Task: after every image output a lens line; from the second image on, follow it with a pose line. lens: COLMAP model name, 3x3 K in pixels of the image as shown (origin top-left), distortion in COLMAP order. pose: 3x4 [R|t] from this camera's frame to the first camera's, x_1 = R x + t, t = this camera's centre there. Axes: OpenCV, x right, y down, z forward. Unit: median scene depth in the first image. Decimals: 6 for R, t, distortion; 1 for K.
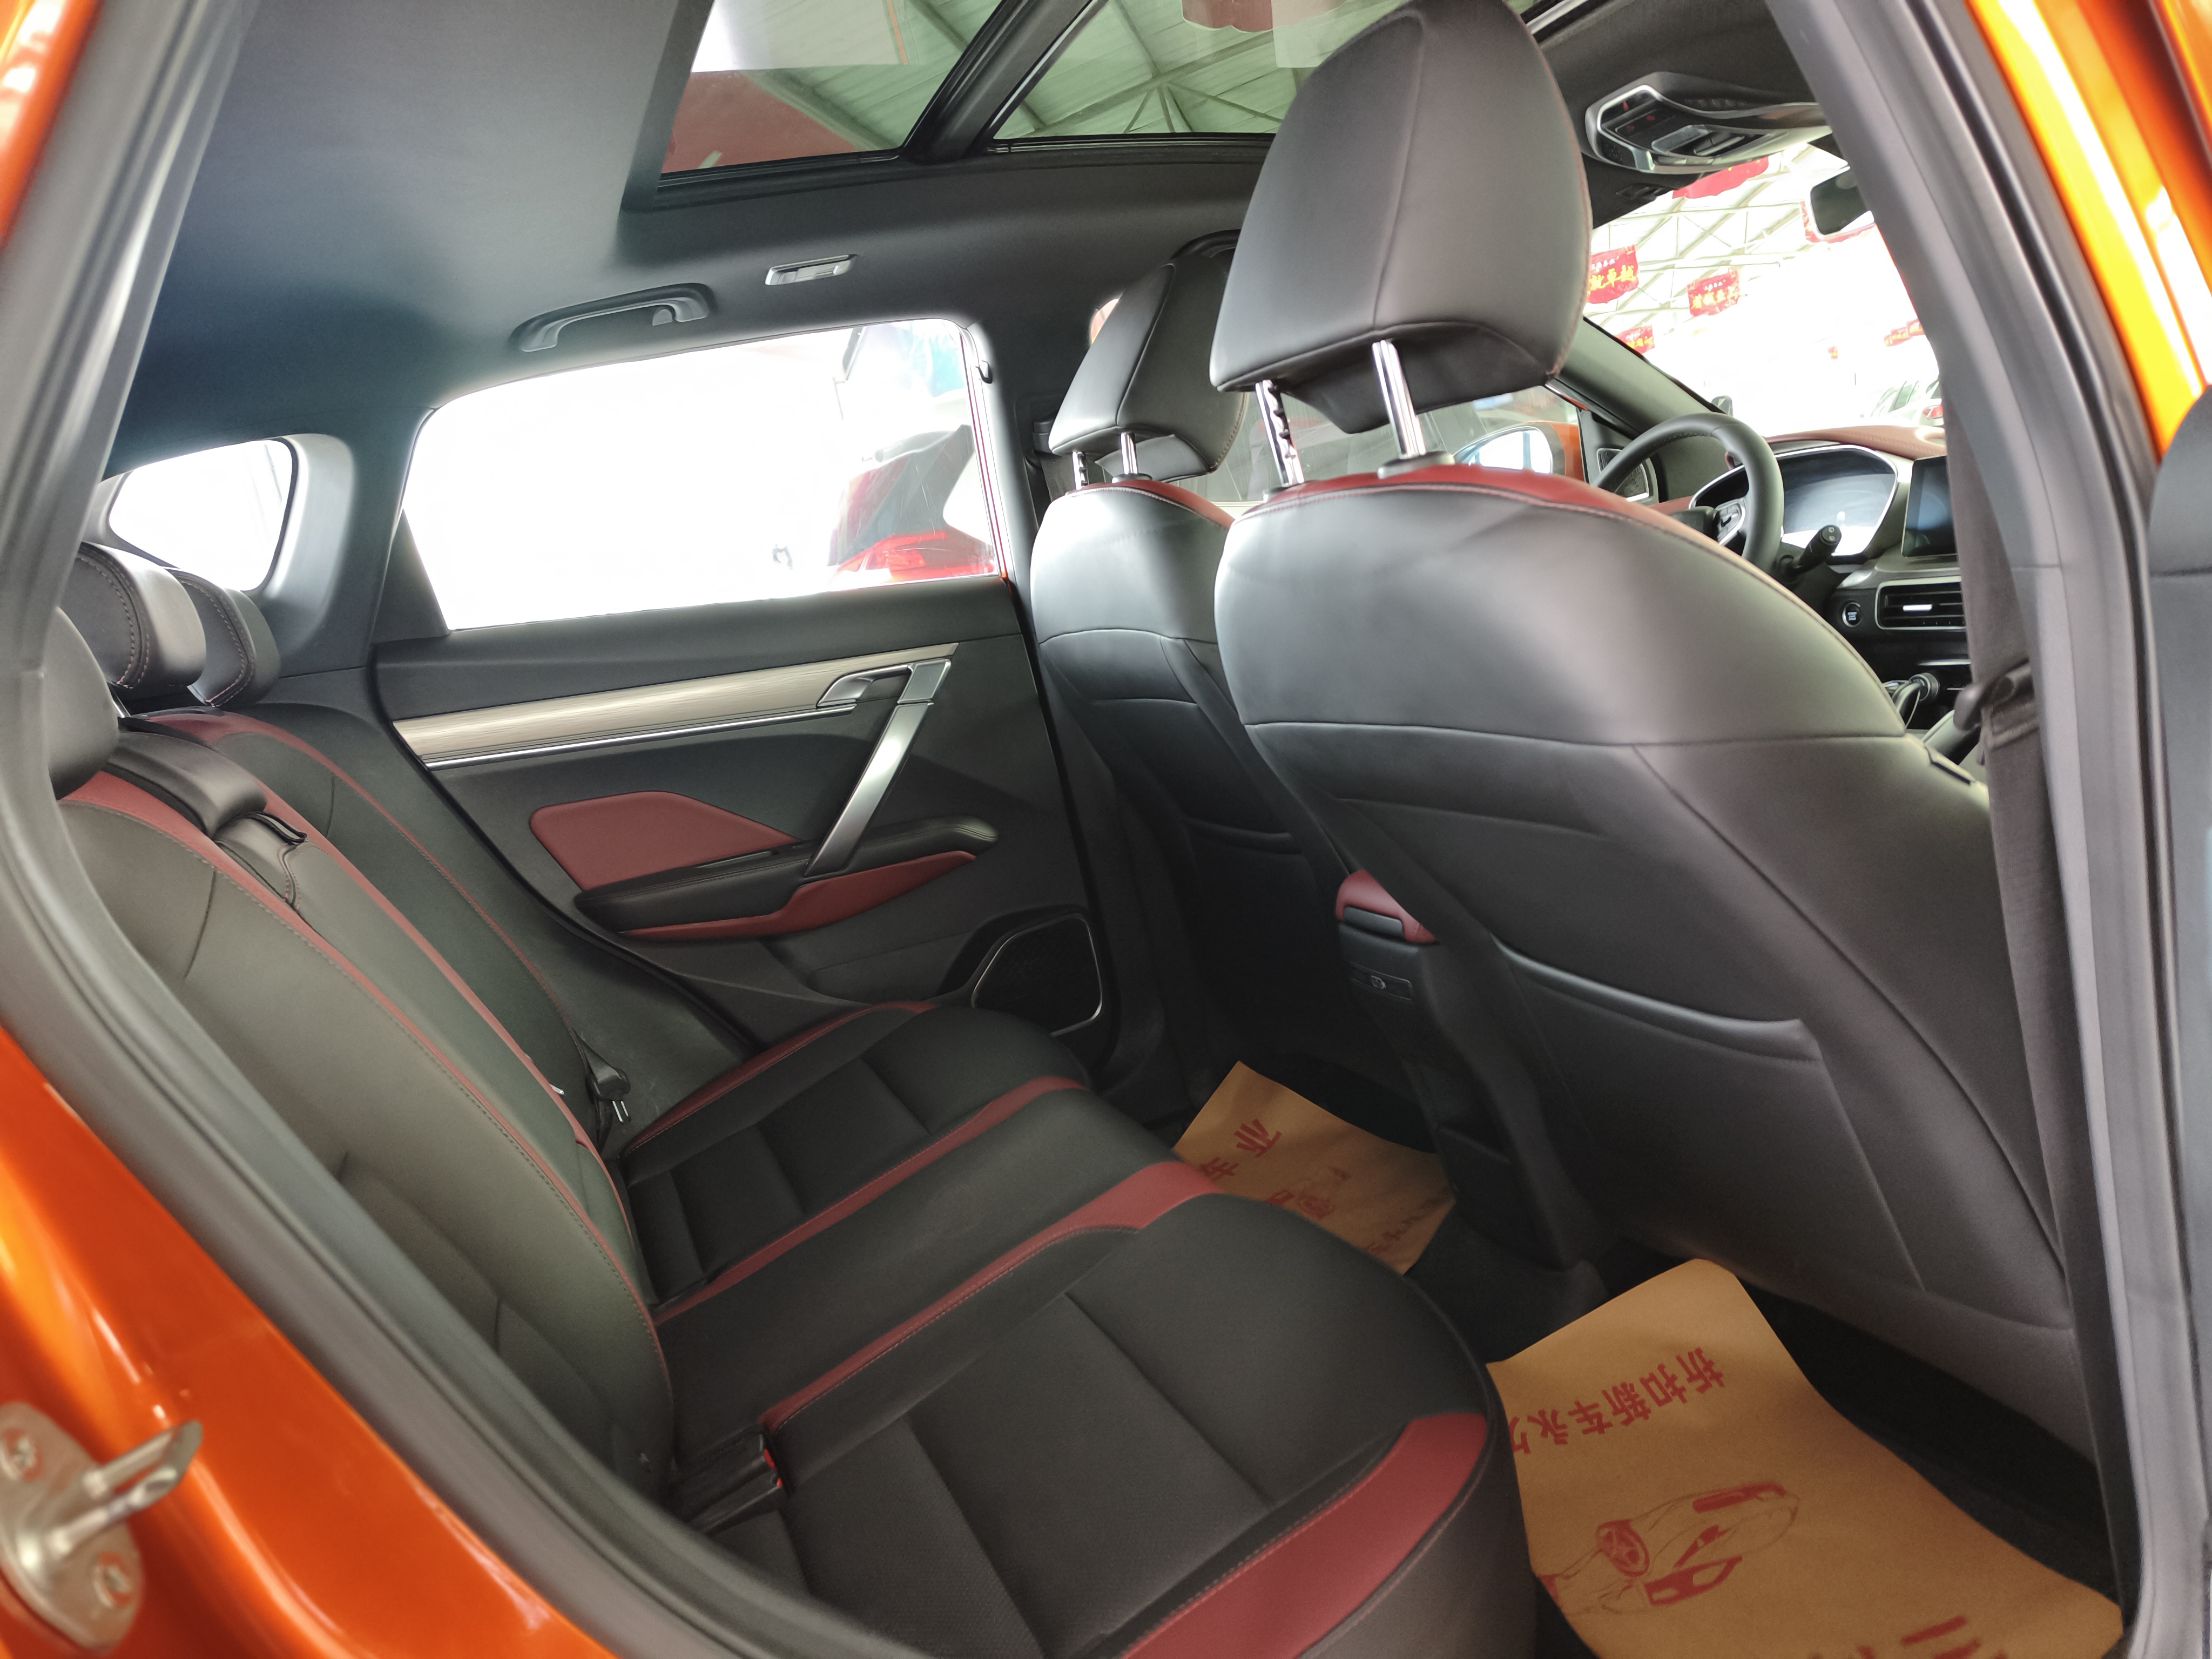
lens RADIAL K [[1479.9, 0, 1105.7], [0, 1479.9, 819.4], [0, 0, 1]] dist [0.060221, -0.061052]
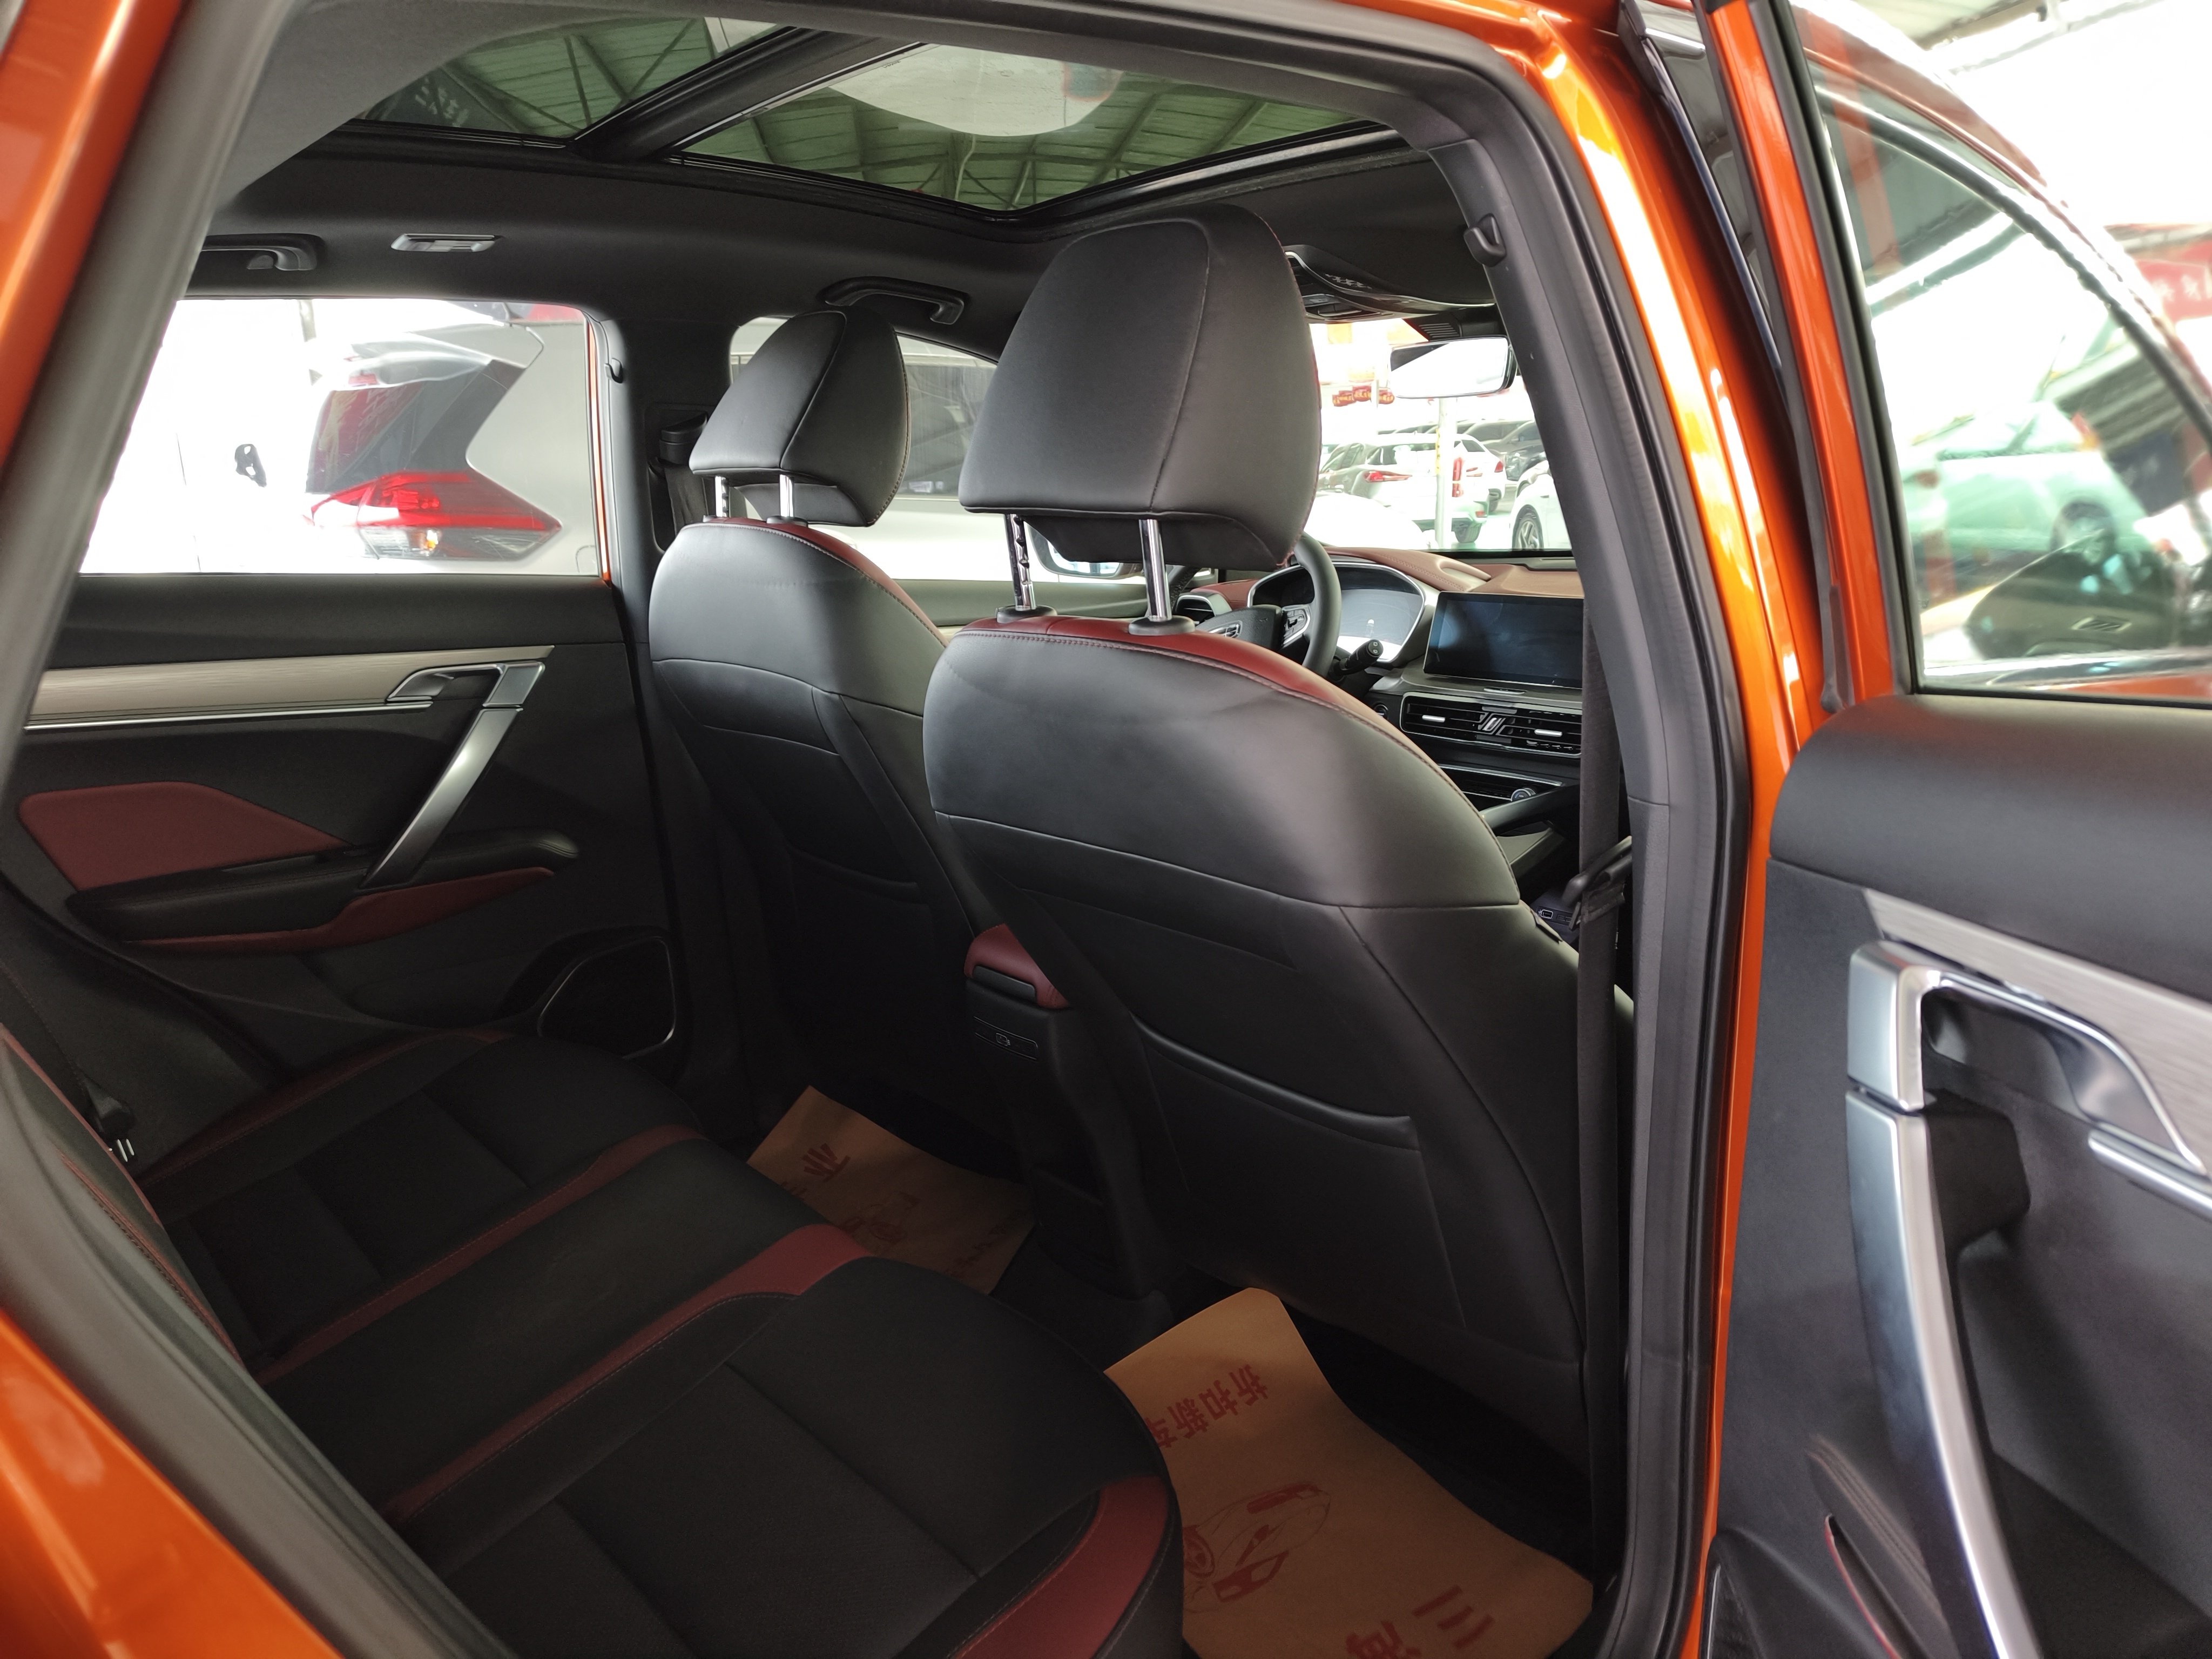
lens RADIAL K [[1486.1, 0, 1103.3], [0, 1486.1, 828.1], [0, 0, 1]] dist [0.089640, -0.122441]
pose [[0.935121, 0.070744, 0.347195, -0.117864], [-0.080872, 0.996615, 0.014748, -0.056524], [-0.344977, -0.041869, 0.937677, -0.021832]]
